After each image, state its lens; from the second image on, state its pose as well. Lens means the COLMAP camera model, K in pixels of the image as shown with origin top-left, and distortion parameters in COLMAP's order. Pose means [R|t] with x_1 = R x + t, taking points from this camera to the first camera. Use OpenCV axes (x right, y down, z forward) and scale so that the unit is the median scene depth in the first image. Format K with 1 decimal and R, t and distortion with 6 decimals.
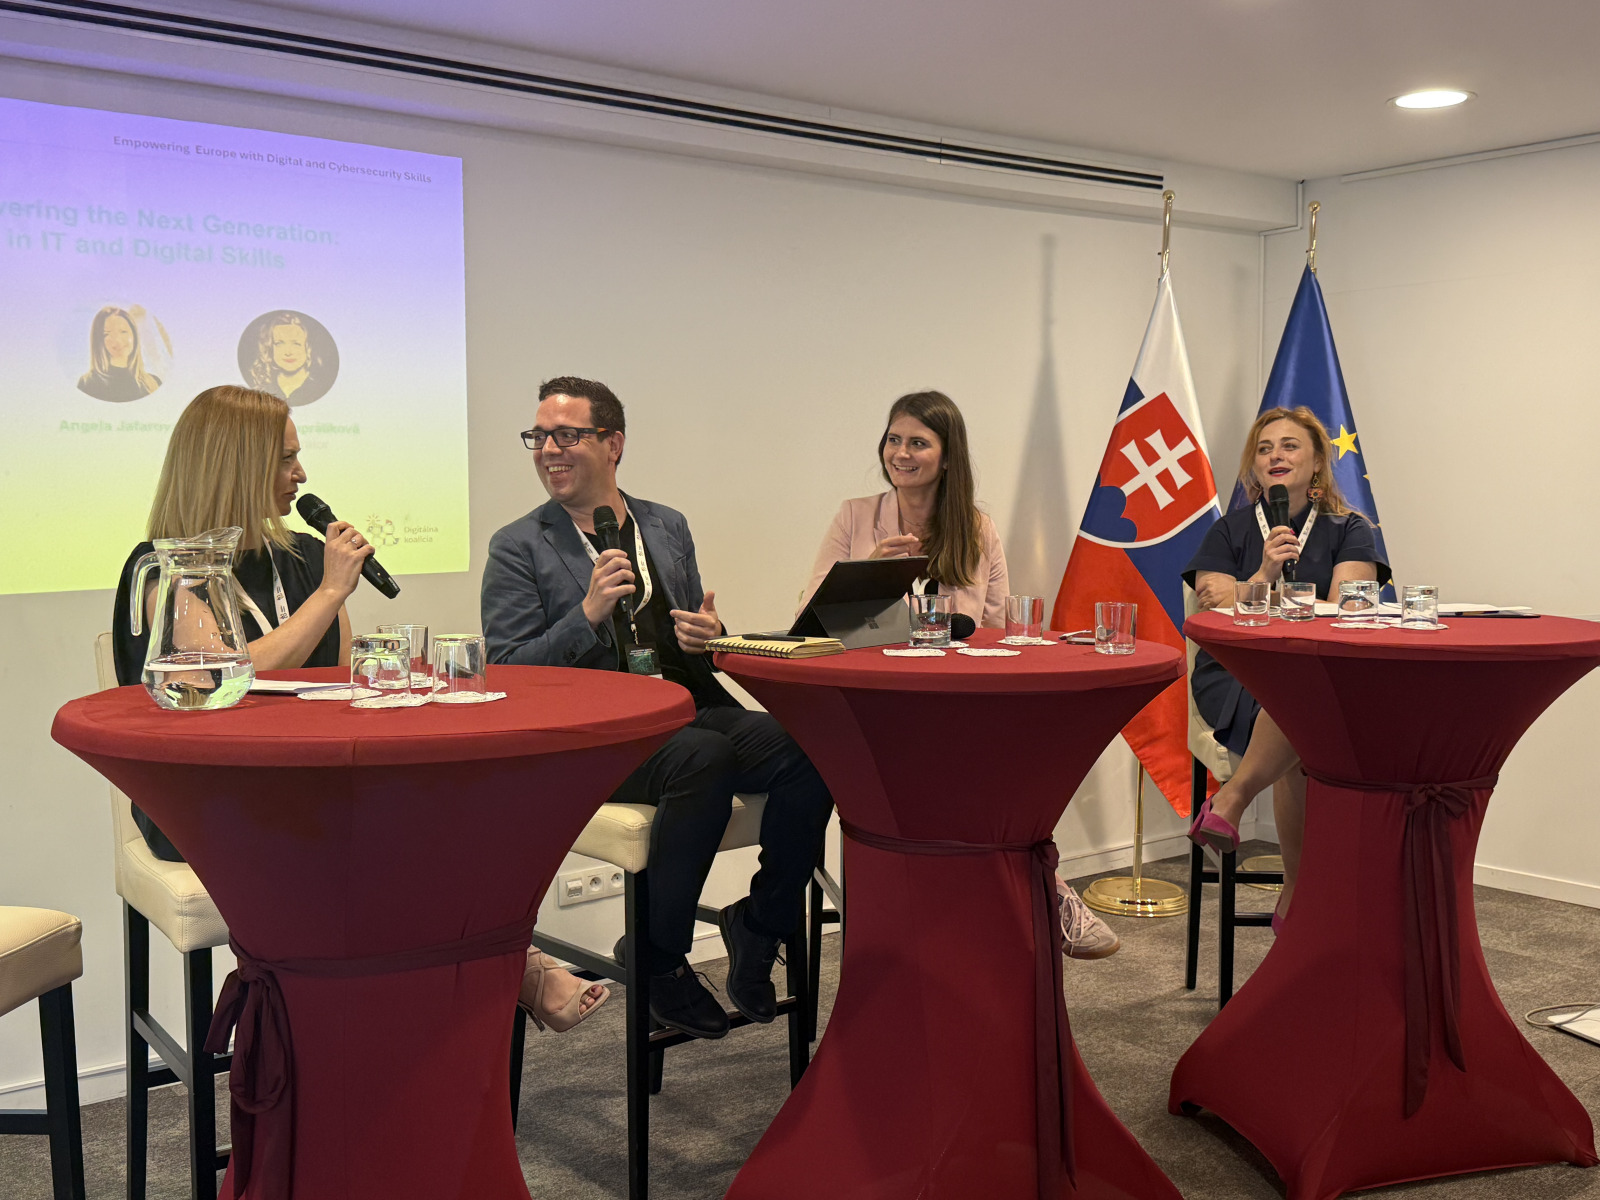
lens RADIAL K [[1659.2, 0, 803.6], [0, 1659.2, 599.6], [0, 0, 1]] dist [0.186418, 0.000000]
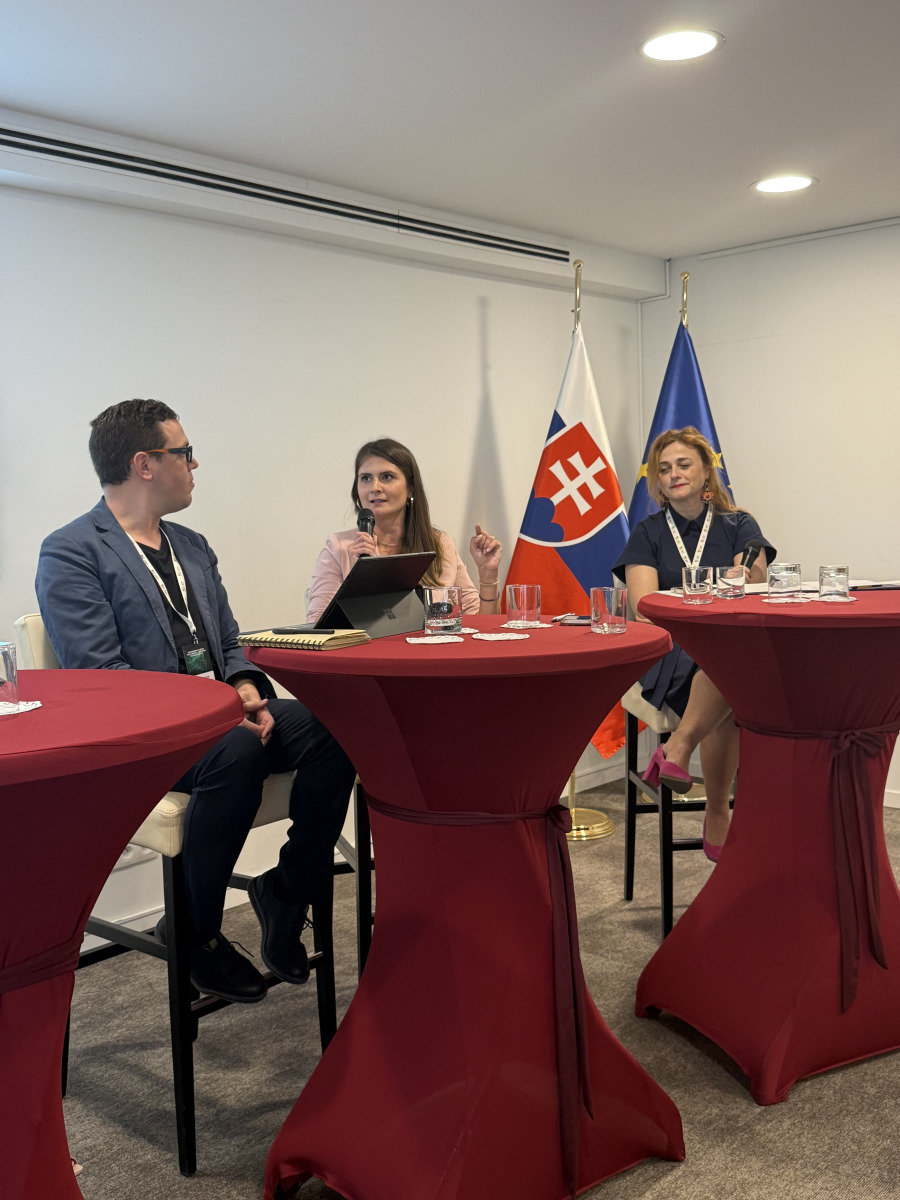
lens RADIAL K [[1226.6, 0, 448.8], [0, 1226.6, 605.7], [0, 0, 1]] dist [0.125083, 0.000000]
pose [[0.989106, -0.037820, 0.142262, -0.028332], [0.036835, 0.999276, 0.009548, 0.001835], [-0.142520, -0.004204, 0.989783, 0.159438]]
